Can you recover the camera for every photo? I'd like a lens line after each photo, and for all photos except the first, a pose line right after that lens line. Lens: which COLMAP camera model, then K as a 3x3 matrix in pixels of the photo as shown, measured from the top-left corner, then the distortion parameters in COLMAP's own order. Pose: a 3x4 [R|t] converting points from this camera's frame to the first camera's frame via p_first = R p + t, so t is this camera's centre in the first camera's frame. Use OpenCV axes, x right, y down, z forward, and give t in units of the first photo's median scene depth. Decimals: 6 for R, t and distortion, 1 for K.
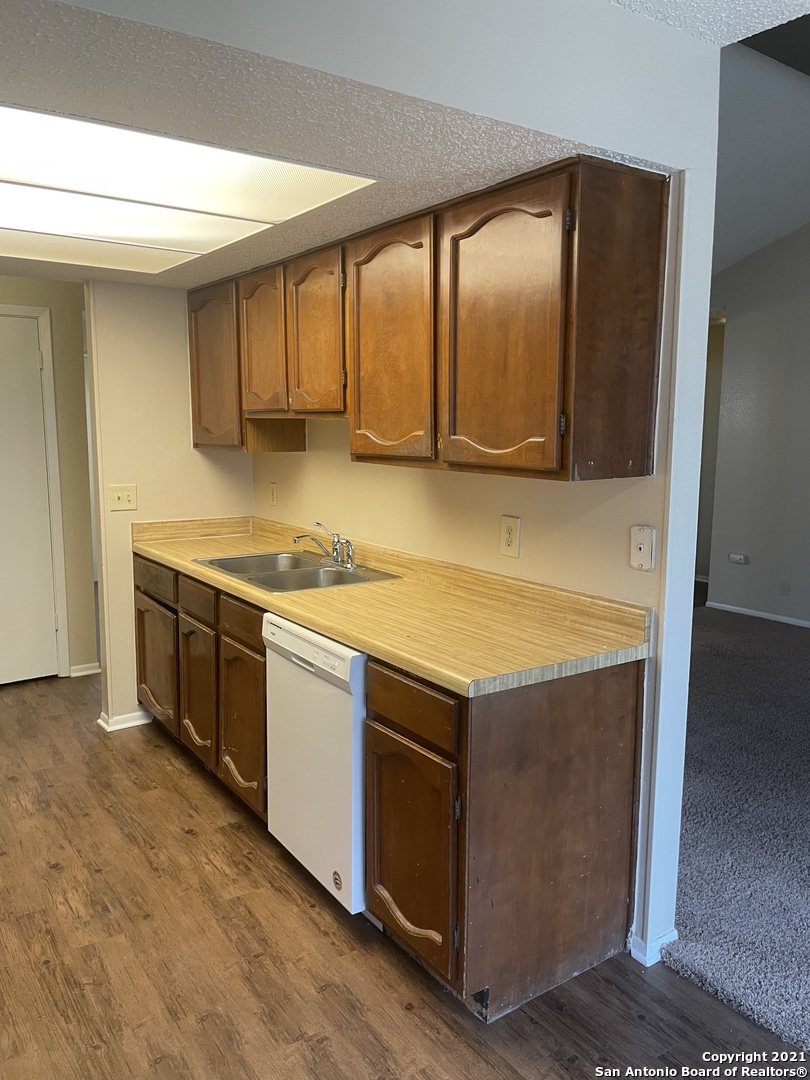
lens RADIAL K [[834.7, 0, 405.9], [0, 834.7, 539.2], [0, 0, 1]] dist [-0.002020, -0.010773]
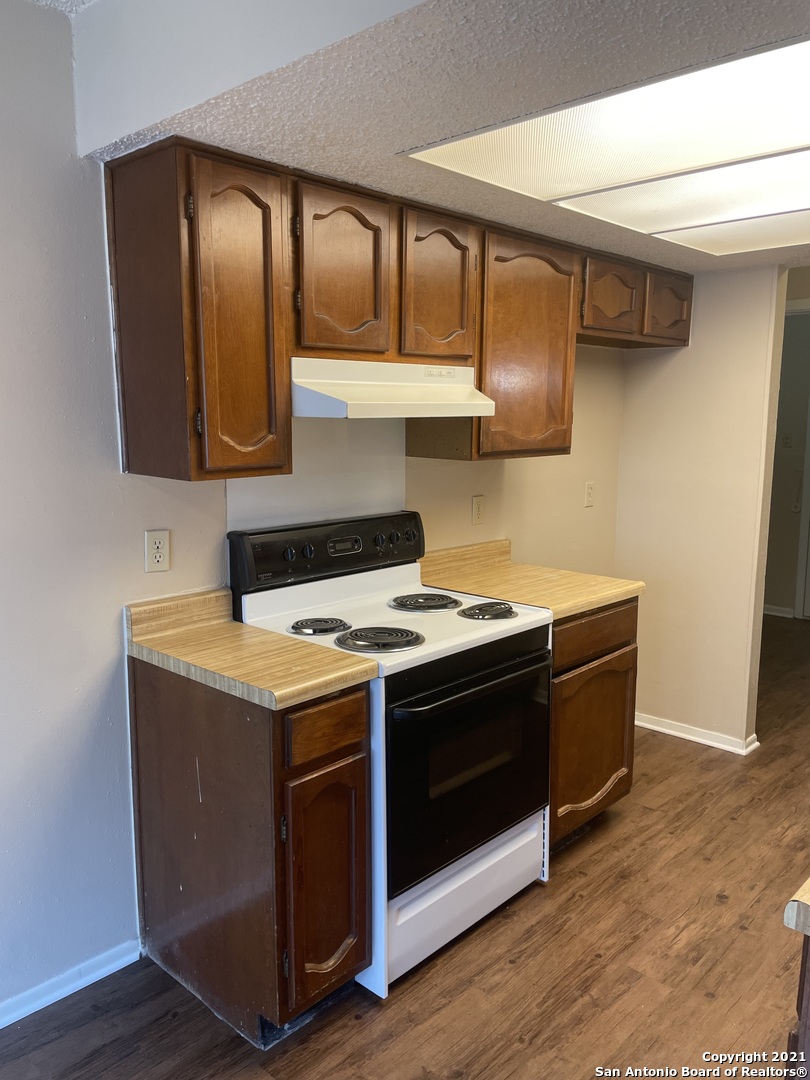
lens RADIAL K [[834.7, 0, 406.4], [0, 834.7, 540.2], [0, 0, 1]] dist [-0.002020, -0.010773]
pose [[0.224625, 0.147712, -0.963185, 0.397212], [-0.149079, 0.982017, 0.115833, -0.062018], [0.962974, 0.117571, 0.242607, 0.465990]]
